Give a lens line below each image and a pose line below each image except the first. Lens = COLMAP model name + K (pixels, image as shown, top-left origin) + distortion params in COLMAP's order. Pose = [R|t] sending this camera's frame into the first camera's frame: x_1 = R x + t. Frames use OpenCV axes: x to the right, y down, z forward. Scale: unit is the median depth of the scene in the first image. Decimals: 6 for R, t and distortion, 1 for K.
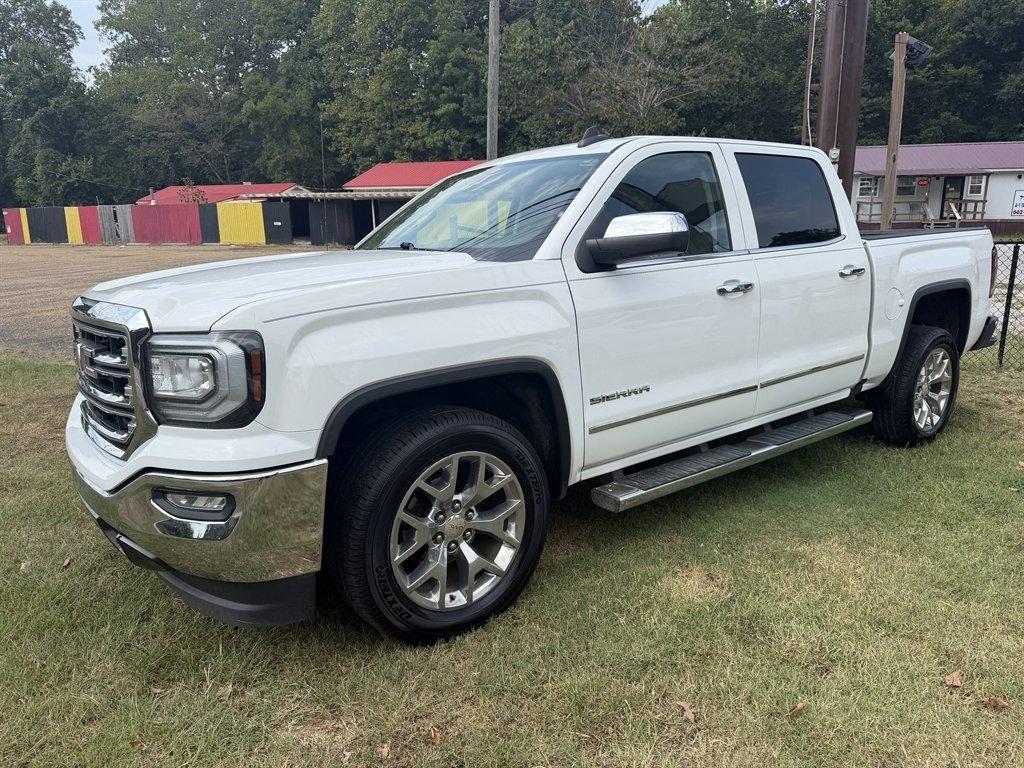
lens RADIAL K [[725.3, 0, 515.8], [0, 725.3, 379.1], [0, 0, 1]] dist [0.002537, -0.009563]
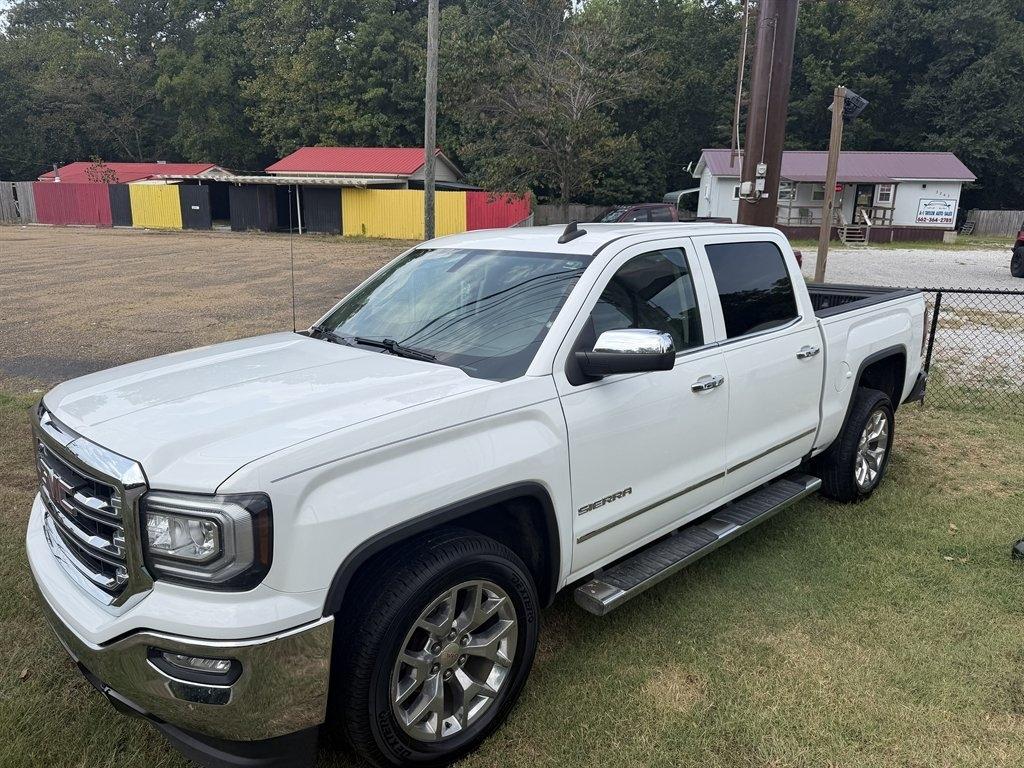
lens RADIAL K [[725.3, 0, 515.8], [0, 725.3, 379.1], [0, 0, 1]] dist [0.002537, -0.009563]
pose [[0.994601, 0.006470, 0.103568, -0.038046], [-0.008691, 0.999742, 0.021009, -0.074457], [-0.103406, -0.021795, 0.994400, 0.000027]]
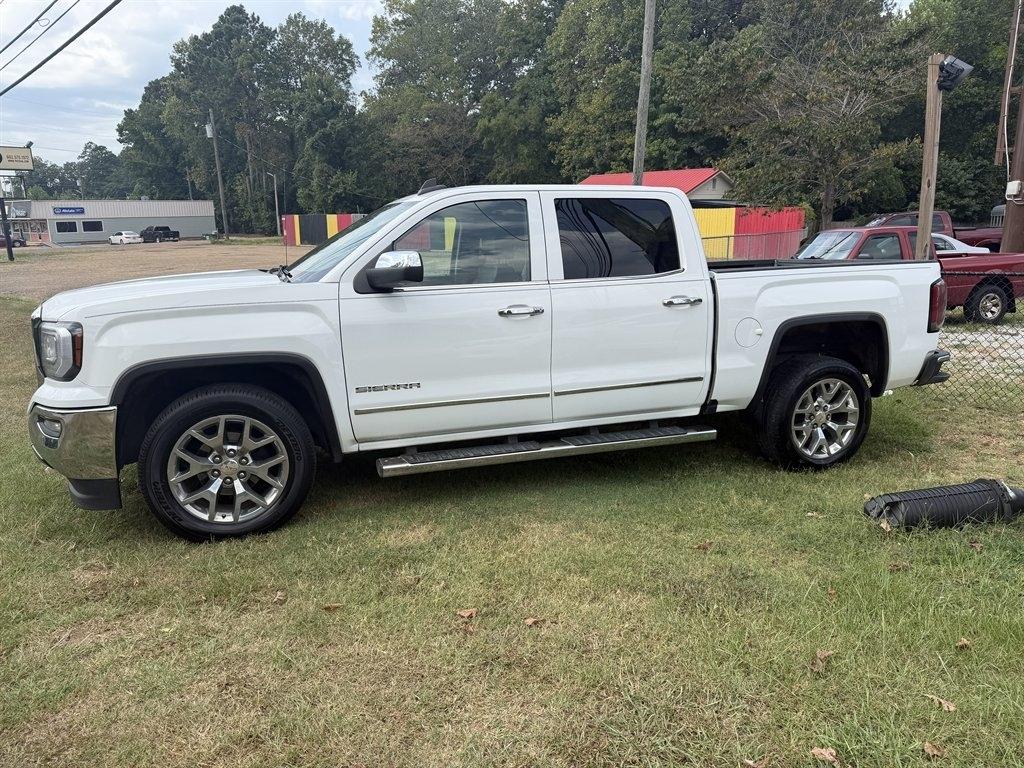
lens RADIAL K [[718.5, 0, 514.9], [0, 718.5, 374.5], [0, 0, 1]] dist [0.077294, -0.110345]
pose [[0.947619, 0.074713, -0.310542, 0.333737], [-0.079369, 0.996843, -0.002365, -0.007683], [0.309384, 0.026888, 0.950557, -0.076042]]
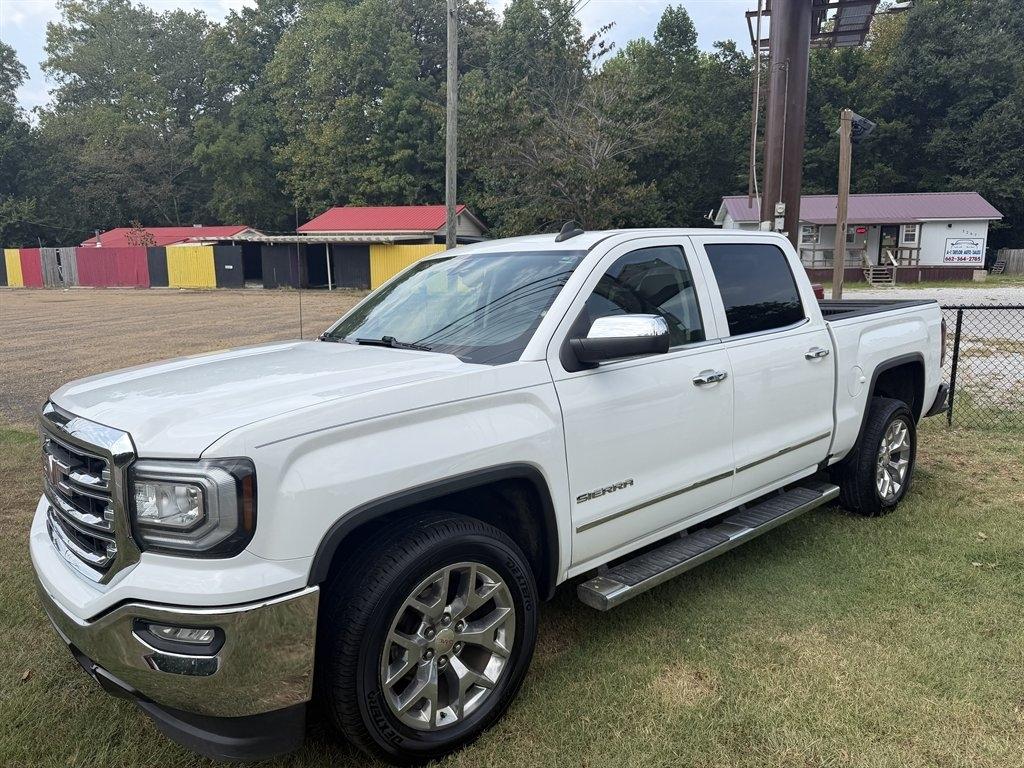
lens RADIAL K [[725.3, 0, 515.8], [0, 725.3, 379.1], [0, 0, 1]] dist [0.002537, -0.009563]
pose [[0.997956, -0.006988, 0.063523, -0.018341], [0.010379, 0.998529, -0.053212, -0.035670], [-0.063057, 0.053763, 0.996561, -0.000915]]
